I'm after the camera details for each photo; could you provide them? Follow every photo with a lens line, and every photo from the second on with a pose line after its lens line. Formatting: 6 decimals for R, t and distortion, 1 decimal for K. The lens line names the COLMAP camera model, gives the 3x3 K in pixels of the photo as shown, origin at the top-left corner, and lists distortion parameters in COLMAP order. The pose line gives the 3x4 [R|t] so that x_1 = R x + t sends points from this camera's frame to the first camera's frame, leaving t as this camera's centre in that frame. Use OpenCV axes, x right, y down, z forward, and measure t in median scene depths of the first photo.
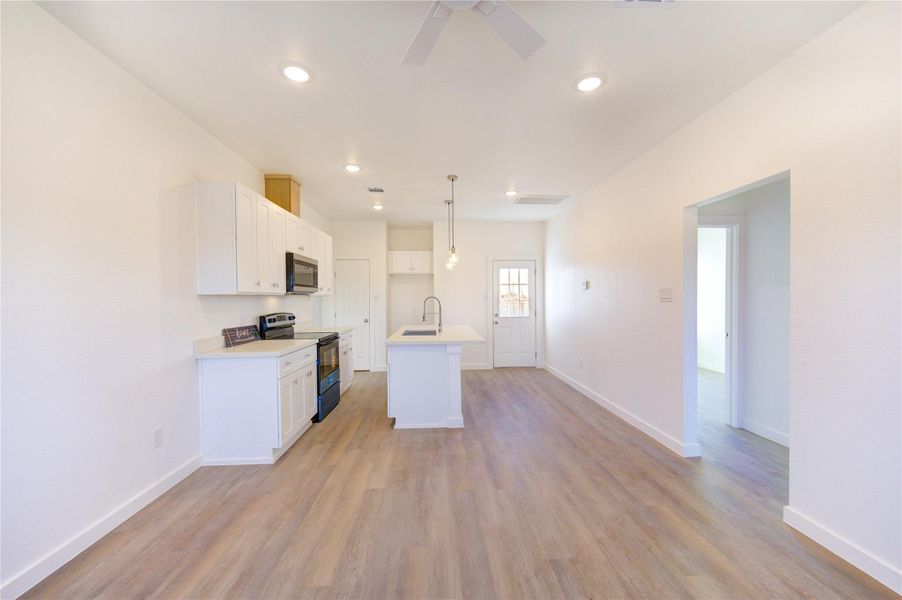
lens RADIAL K [[351.1, 0, 454.7], [0, 351.1, 303.3], [0, 0, 1]] dist [0.002145, -0.000197]
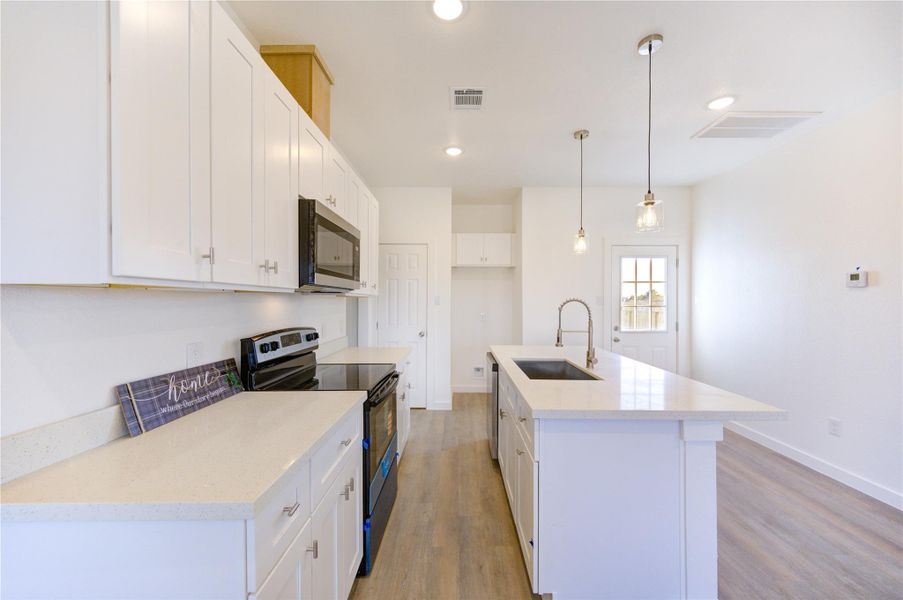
lens RADIAL K [[349.6, 0, 453.1], [0, 349.6, 302.8], [0, 0, 1]] dist [-0.002400, -0.000370]
pose [[0.997698, 0.008274, -0.067302, -0.243048], [-0.009002, 0.999904, -0.010520, -0.007349], [0.067209, 0.011101, 0.997677, 0.548129]]
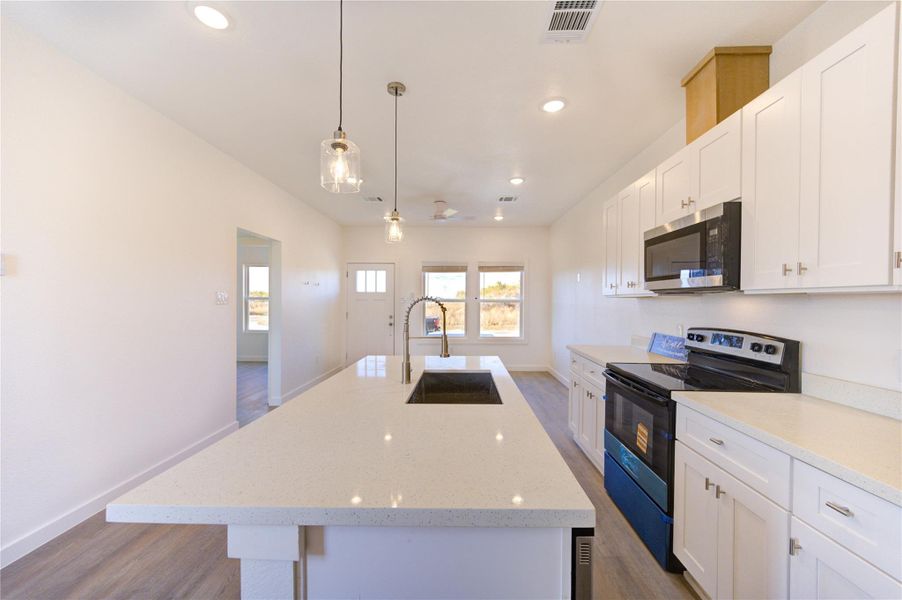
lens RADIAL K [[346.1, 0, 457.6], [0, 346.1, 301.8], [0, 0, 1]] dist [0.000753, -0.000079]
pose [[-0.997525, 0.000616, 0.070311, -0.150090], [0.001733, 0.999873, 0.015834, -0.022268], [-0.070292, 0.015917, -0.997399, 1.629806]]
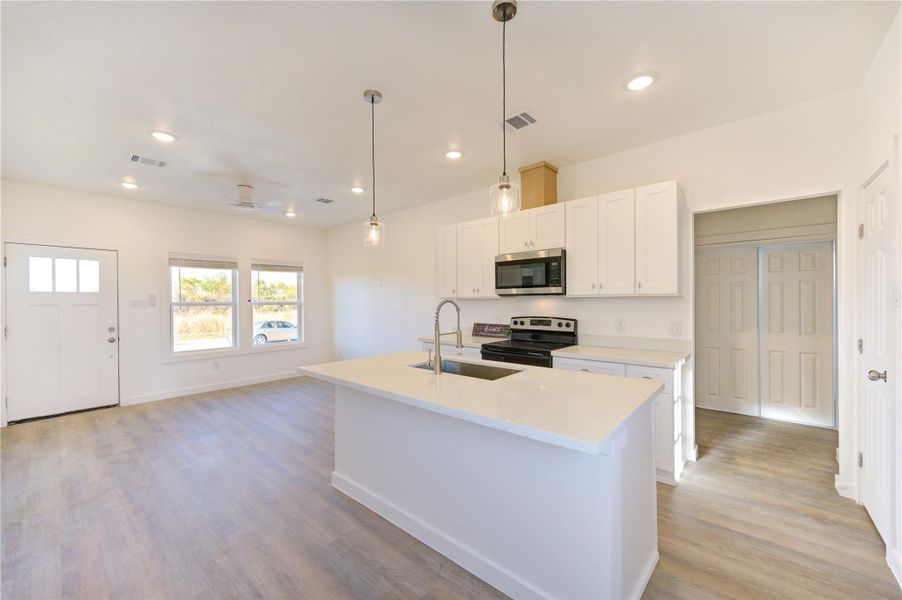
lens RADIAL K [[349.2, 0, 452.6], [0, 349.2, 302.8], [0, 0, 1]] dist [-0.002400, -0.000370]
pose [[-0.702447, 0.014307, -0.711593, 0.332373], [0.003029, 0.999849, 0.017113, -0.026344], [0.711730, 0.009865, -0.702384, 1.574283]]
